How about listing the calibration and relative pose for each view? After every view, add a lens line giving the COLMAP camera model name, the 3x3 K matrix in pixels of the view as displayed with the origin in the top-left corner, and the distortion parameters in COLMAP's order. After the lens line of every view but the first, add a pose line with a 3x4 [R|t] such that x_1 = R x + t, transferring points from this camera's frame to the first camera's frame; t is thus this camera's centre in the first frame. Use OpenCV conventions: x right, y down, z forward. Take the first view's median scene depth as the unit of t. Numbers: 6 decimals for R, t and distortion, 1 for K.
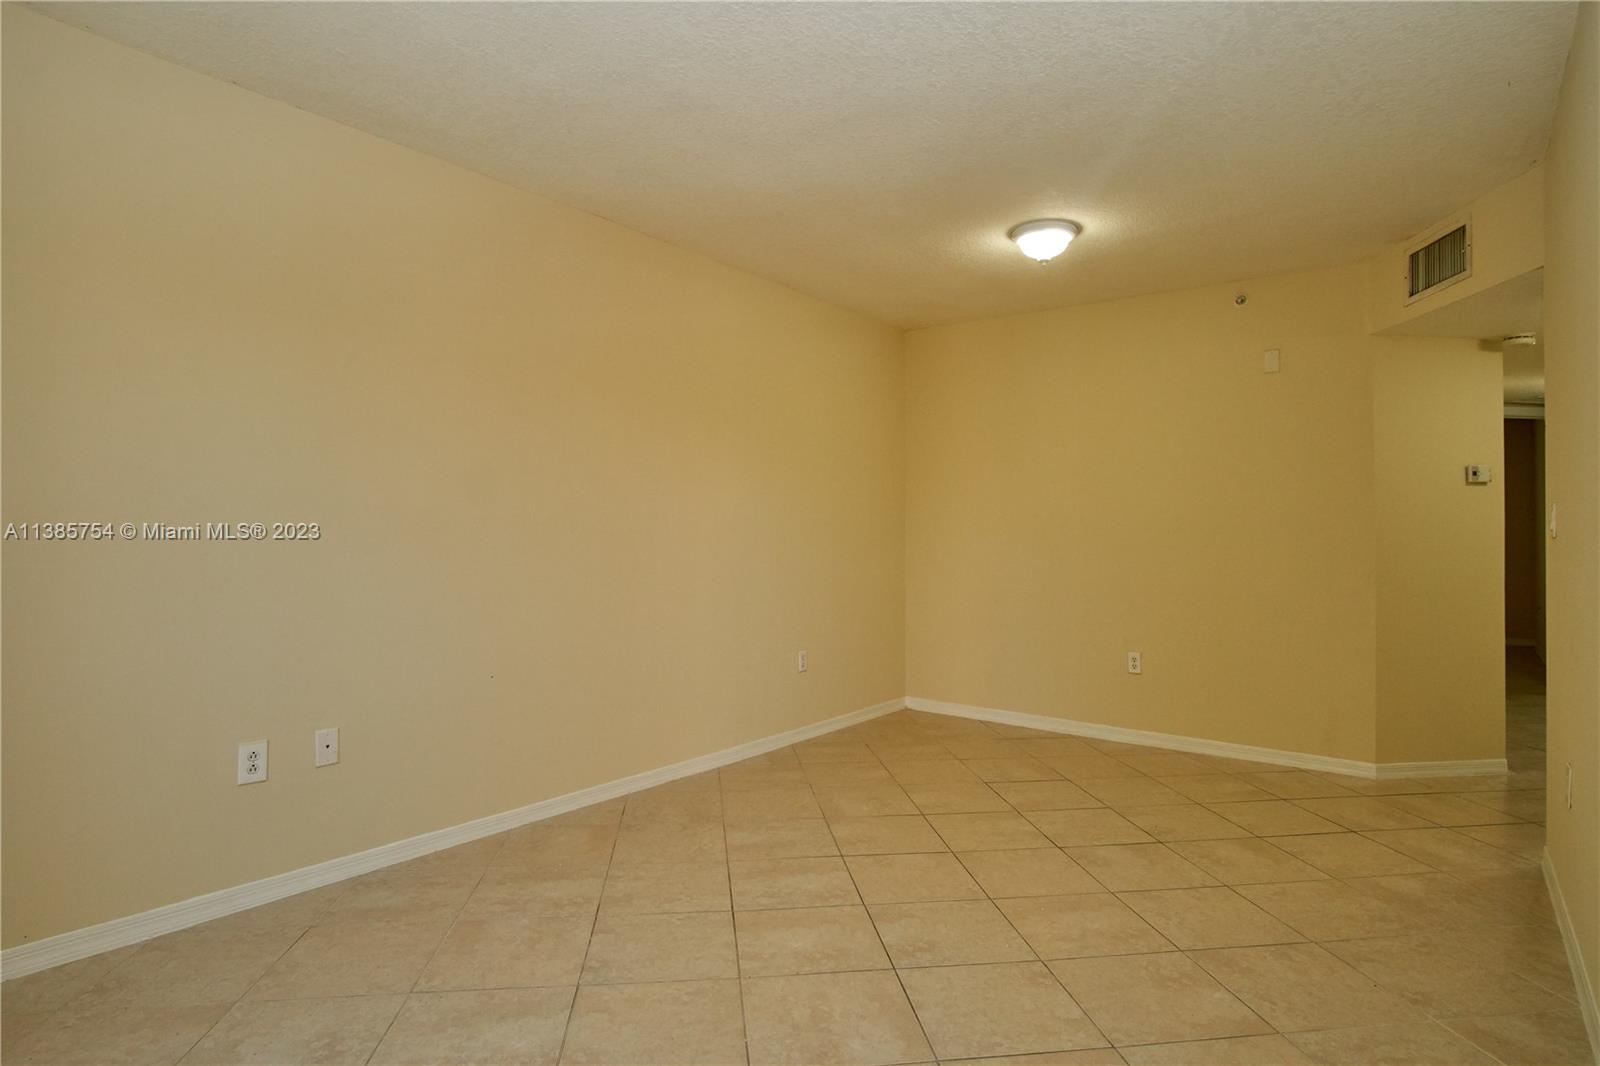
lens RADIAL K [[821.9, 0, 800.0], [0, 821.9, 533.0], [0, 0, 1]] dist [-0.011366, 0.000261]
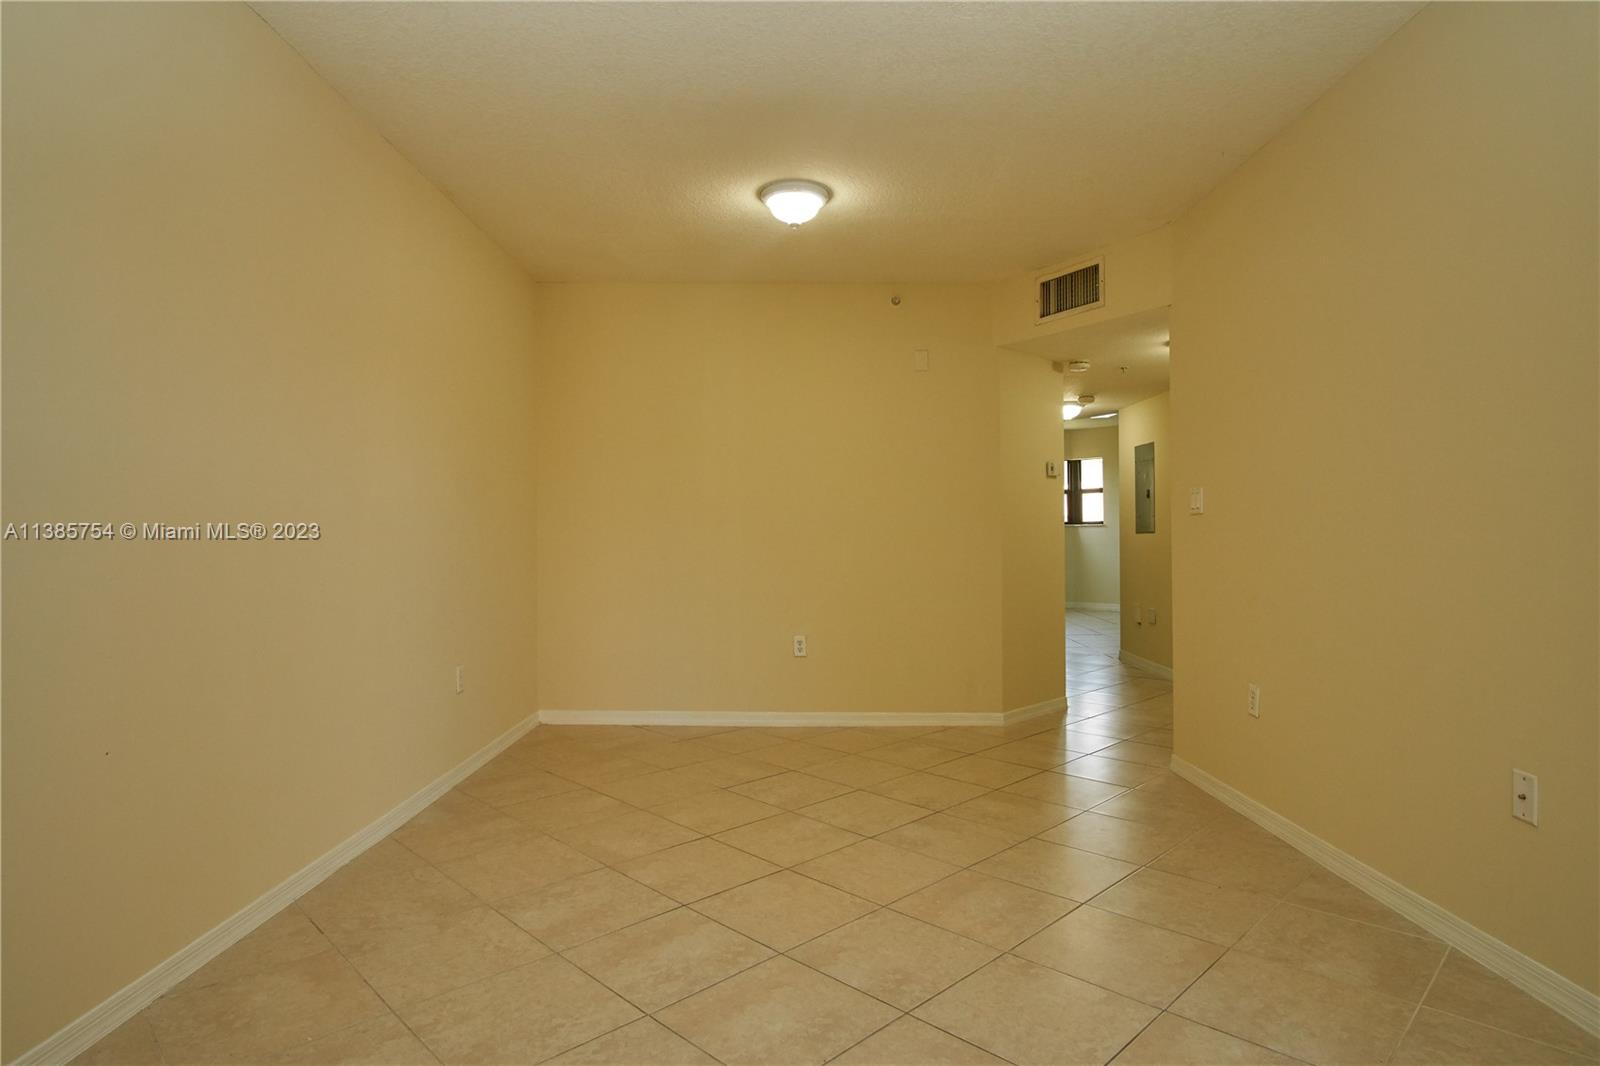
lens RADIAL K [[852.4, 0, 780.9], [0, 852.4, 525.8], [0, 0, 1]] dist [-0.014135, -0.000179]
pose [[0.803136, 0.001819, 0.595793, -0.319353], [0.003102, 0.999969, -0.007233, 0.025624], [-0.595788, 0.007657, 0.803105, 0.238824]]
